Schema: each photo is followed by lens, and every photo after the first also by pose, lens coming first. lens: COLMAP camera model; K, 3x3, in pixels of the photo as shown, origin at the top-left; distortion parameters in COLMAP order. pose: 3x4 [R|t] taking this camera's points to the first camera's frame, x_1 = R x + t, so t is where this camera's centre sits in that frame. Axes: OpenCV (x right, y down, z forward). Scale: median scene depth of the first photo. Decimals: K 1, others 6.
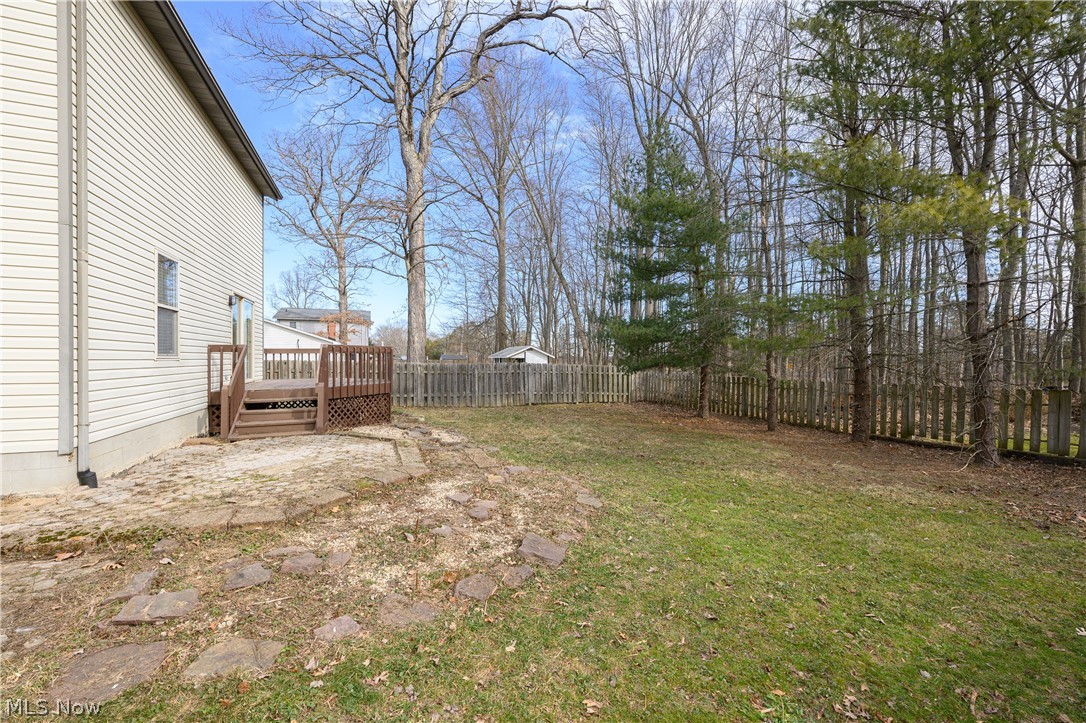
lens RADIAL K [[430.2, 0, 543.0], [0, 430.2, 361.5], [0, 0, 1]] dist [-0.000130, 0.000126]
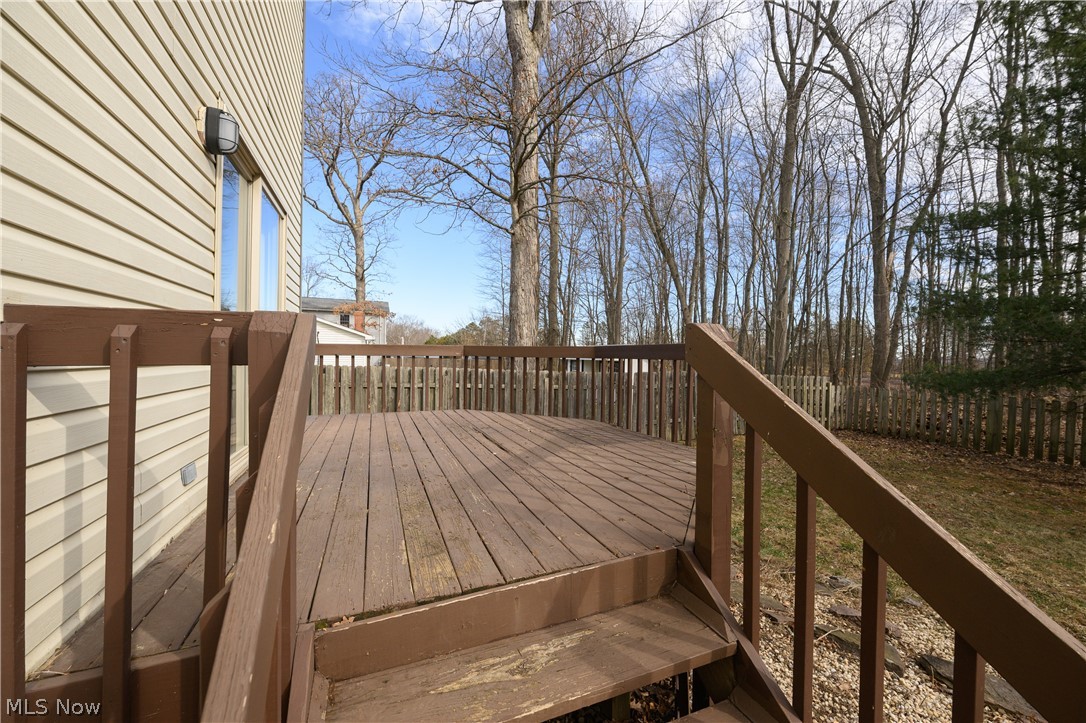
lens RADIAL K [[430.2, 0, 543.0], [0, 430.2, 361.5], [0, 0, 1]] dist [-0.000130, 0.000126]
pose [[0.999856, 0.013993, 0.009565, -0.111854], [-0.014011, 0.999900, 0.001862, -0.003783], [-0.009538, -0.001995, 0.999953, 0.151669]]
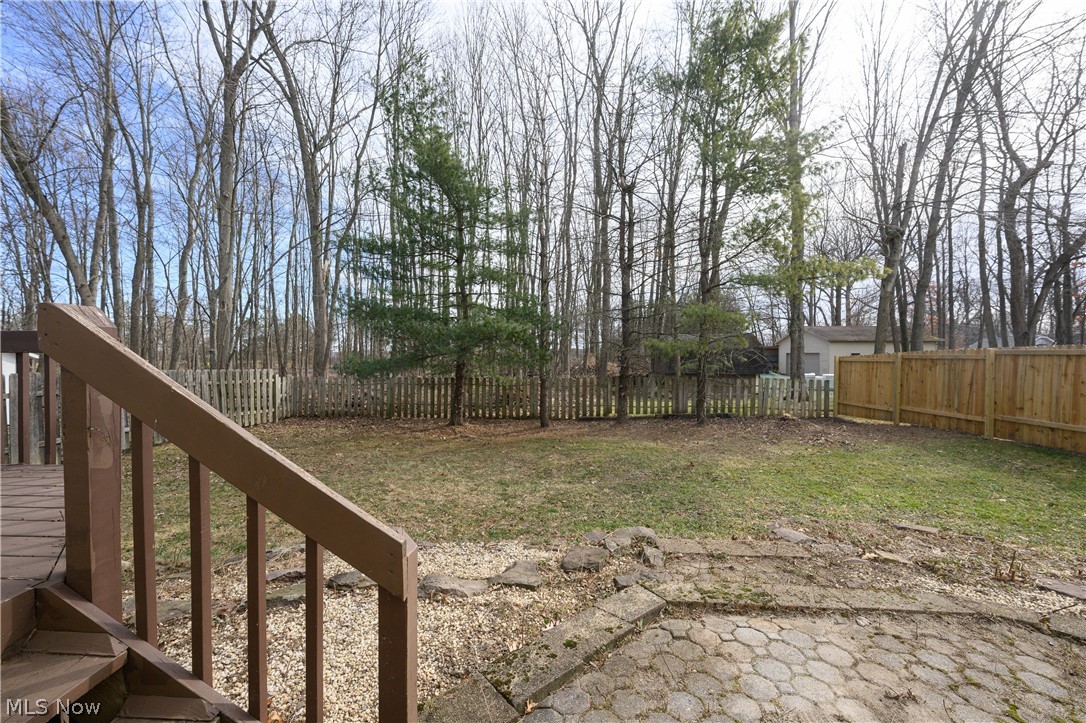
lens RADIAL K [[430.2, 0, 543.0], [0, 430.2, 361.5], [0, 0, 1]] dist [-0.000130, 0.000126]
pose [[0.418381, -0.015281, 0.908143, -0.111572], [0.009092, 0.999879, 0.012636, -0.003199], [-0.908226, 0.002970, 0.418470, 0.144317]]
